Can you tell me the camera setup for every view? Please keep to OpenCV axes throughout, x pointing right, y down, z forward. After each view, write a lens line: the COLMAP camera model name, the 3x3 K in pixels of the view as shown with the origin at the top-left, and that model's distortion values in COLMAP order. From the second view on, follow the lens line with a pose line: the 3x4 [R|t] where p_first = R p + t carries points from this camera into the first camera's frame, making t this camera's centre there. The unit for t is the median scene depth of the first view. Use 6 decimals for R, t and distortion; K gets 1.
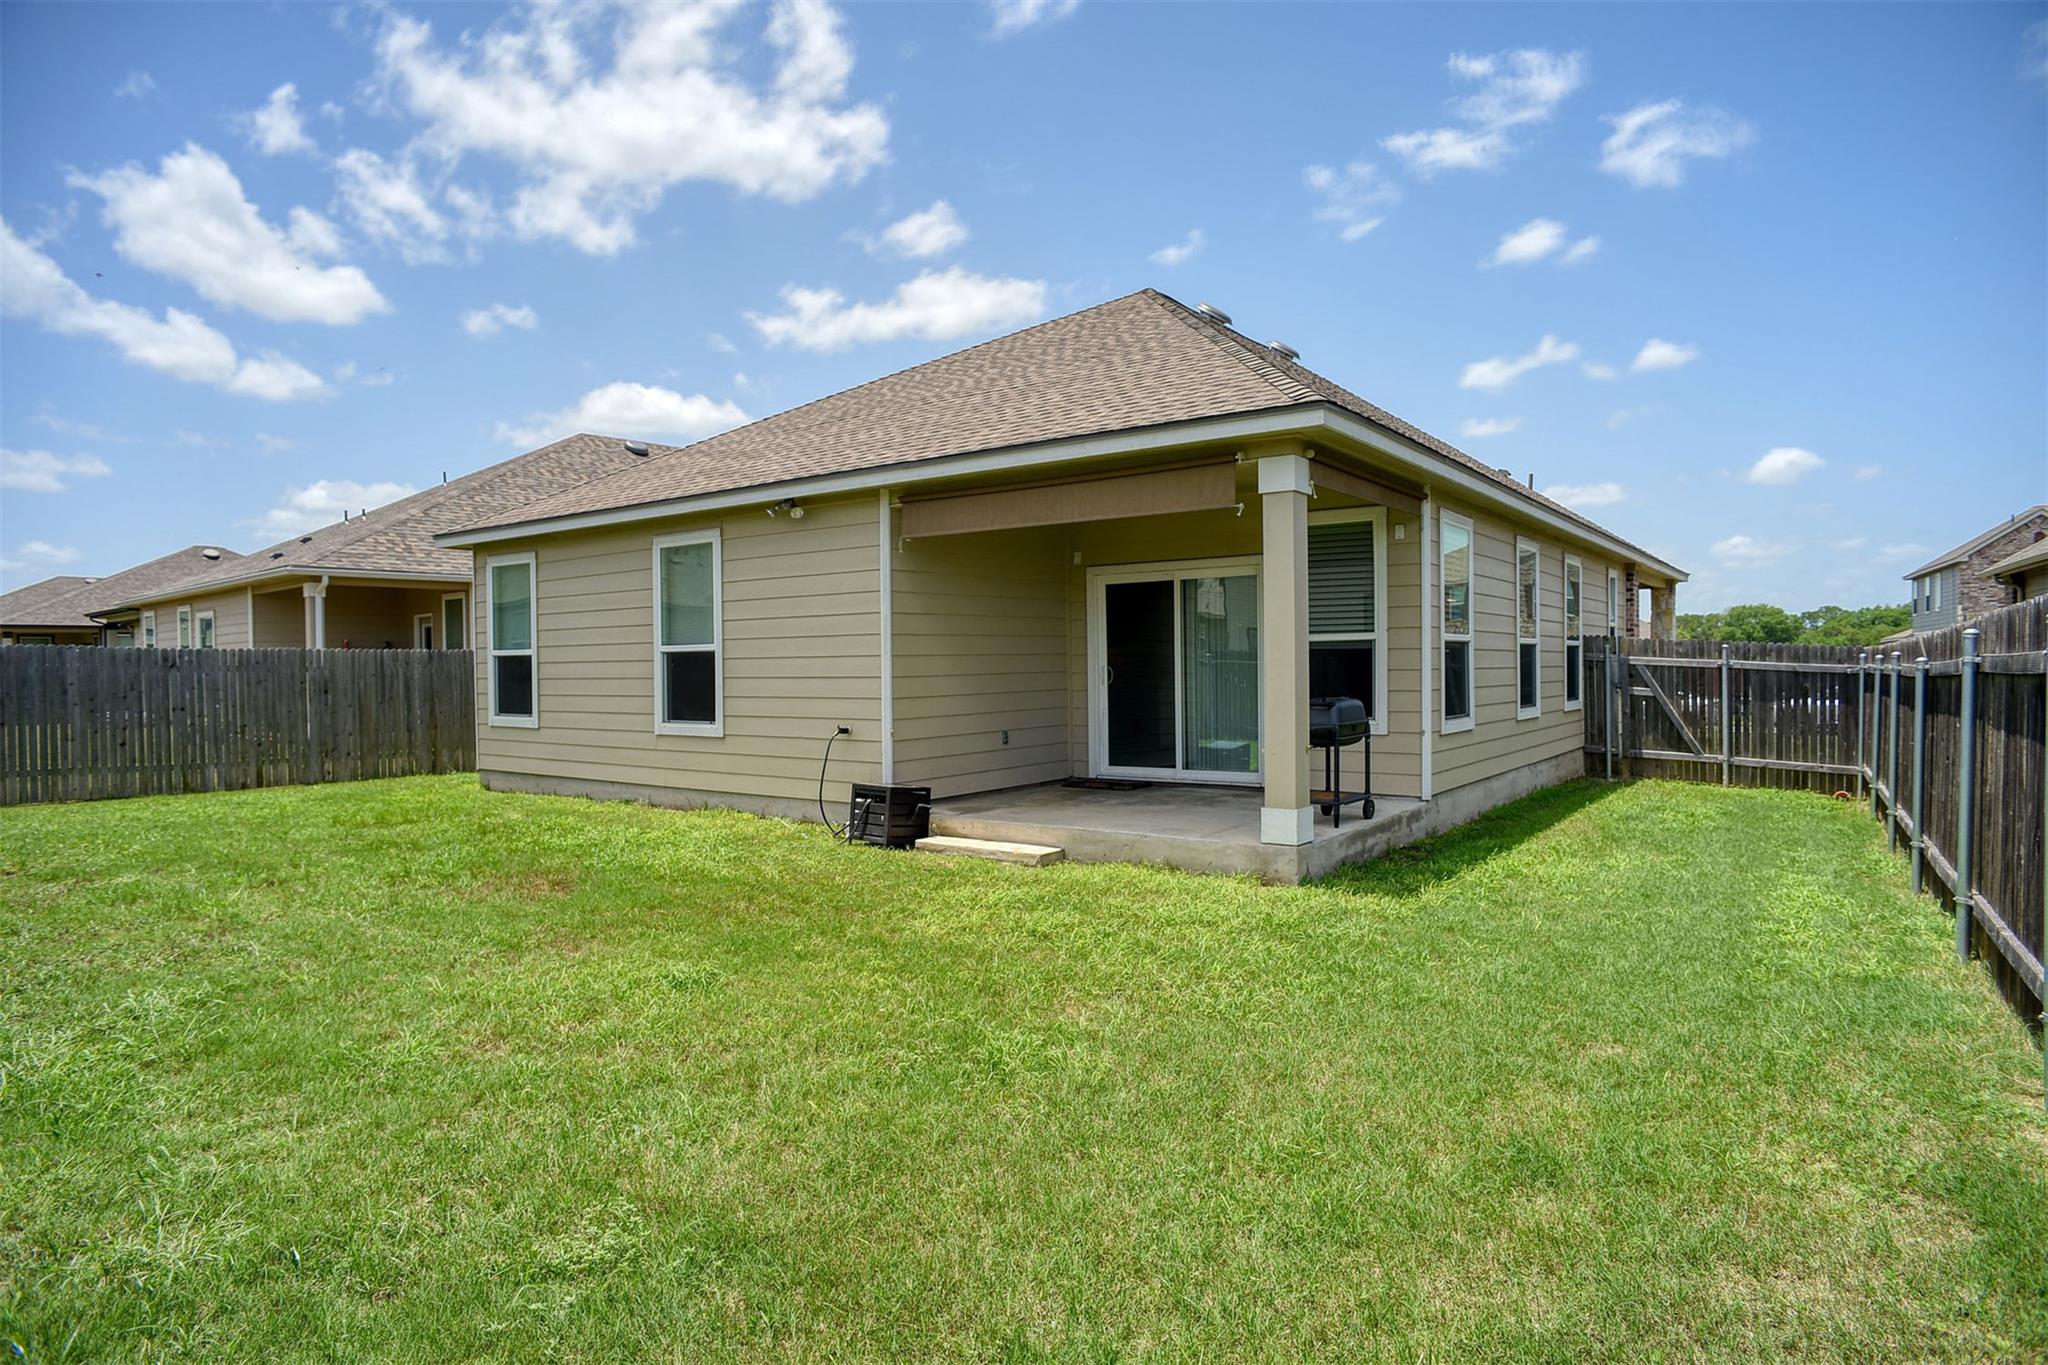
lens RADIAL K [[1172.1, 0, 1033.1], [0, 1172.1, 683.8], [0, 0, 1]] dist [-0.094096, 0.065823]
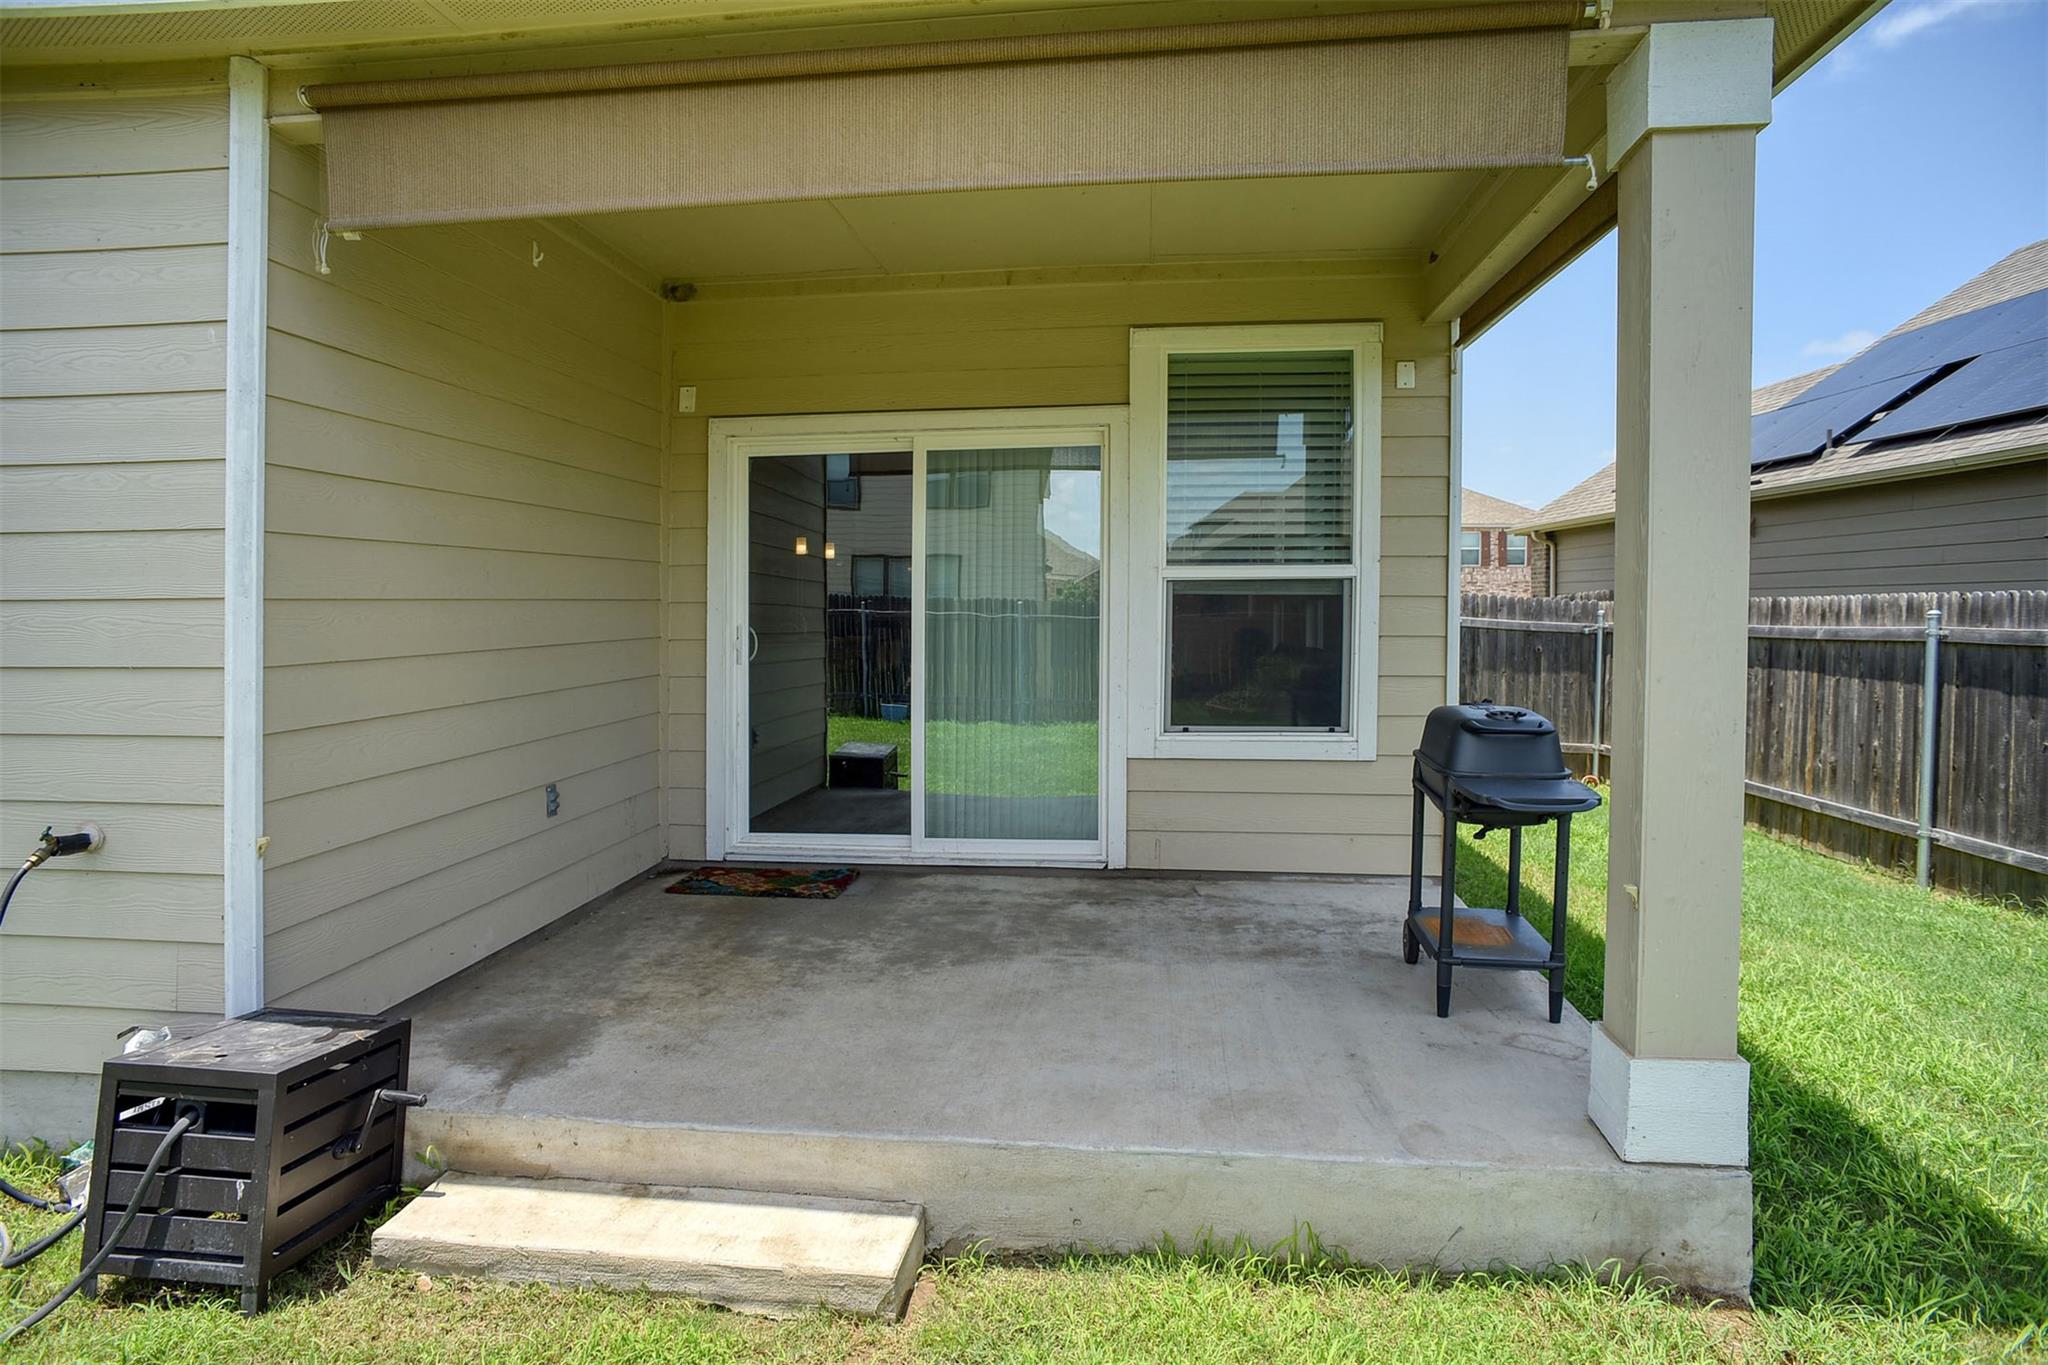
lens RADIAL K [[1185.7, 0, 1031.3], [0, 1185.7, 622.3], [0, 0, 1]] dist [-0.098408, 0.069878]
pose [[0.867867, 0.002366, 0.496792, -0.082219], [0.002947, 0.999947, -0.009911, -0.012145], [-0.496788, 0.010065, 0.867813, 0.548093]]
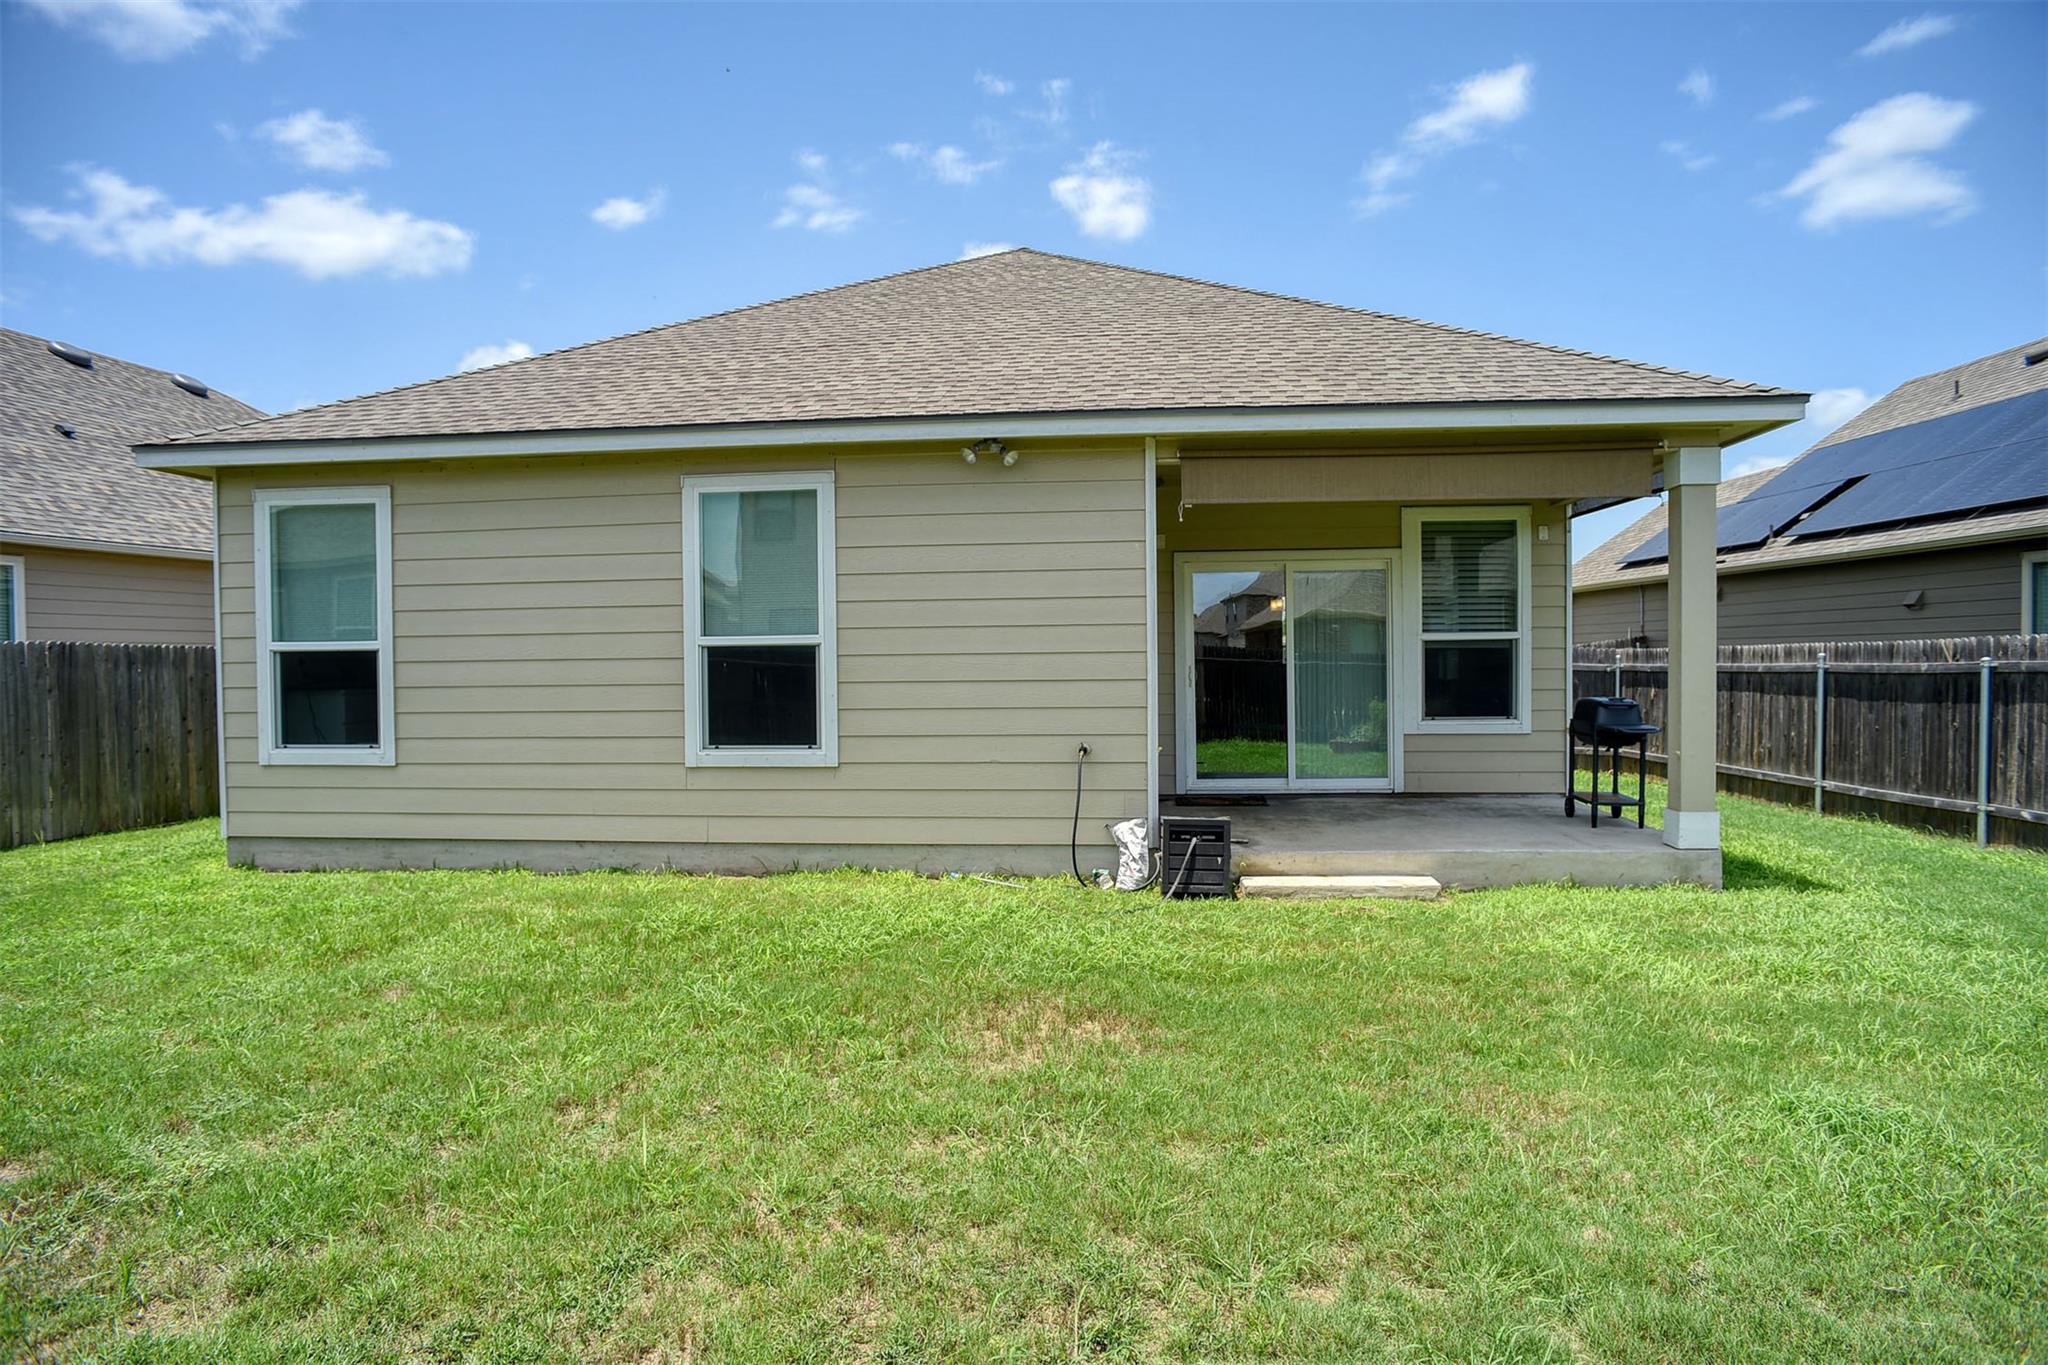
lens RADIAL K [[1228.7, 0, 1015.0], [0, 1228.7, 651.5], [0, 0, 1]] dist [-0.144388, 0.095843]
pose [[0.858159, 0.005795, 0.513352, -0.536598], [0.010056, 0.999555, -0.028094, -0.002234], [-0.513286, 0.029272, 0.857718, 0.302605]]
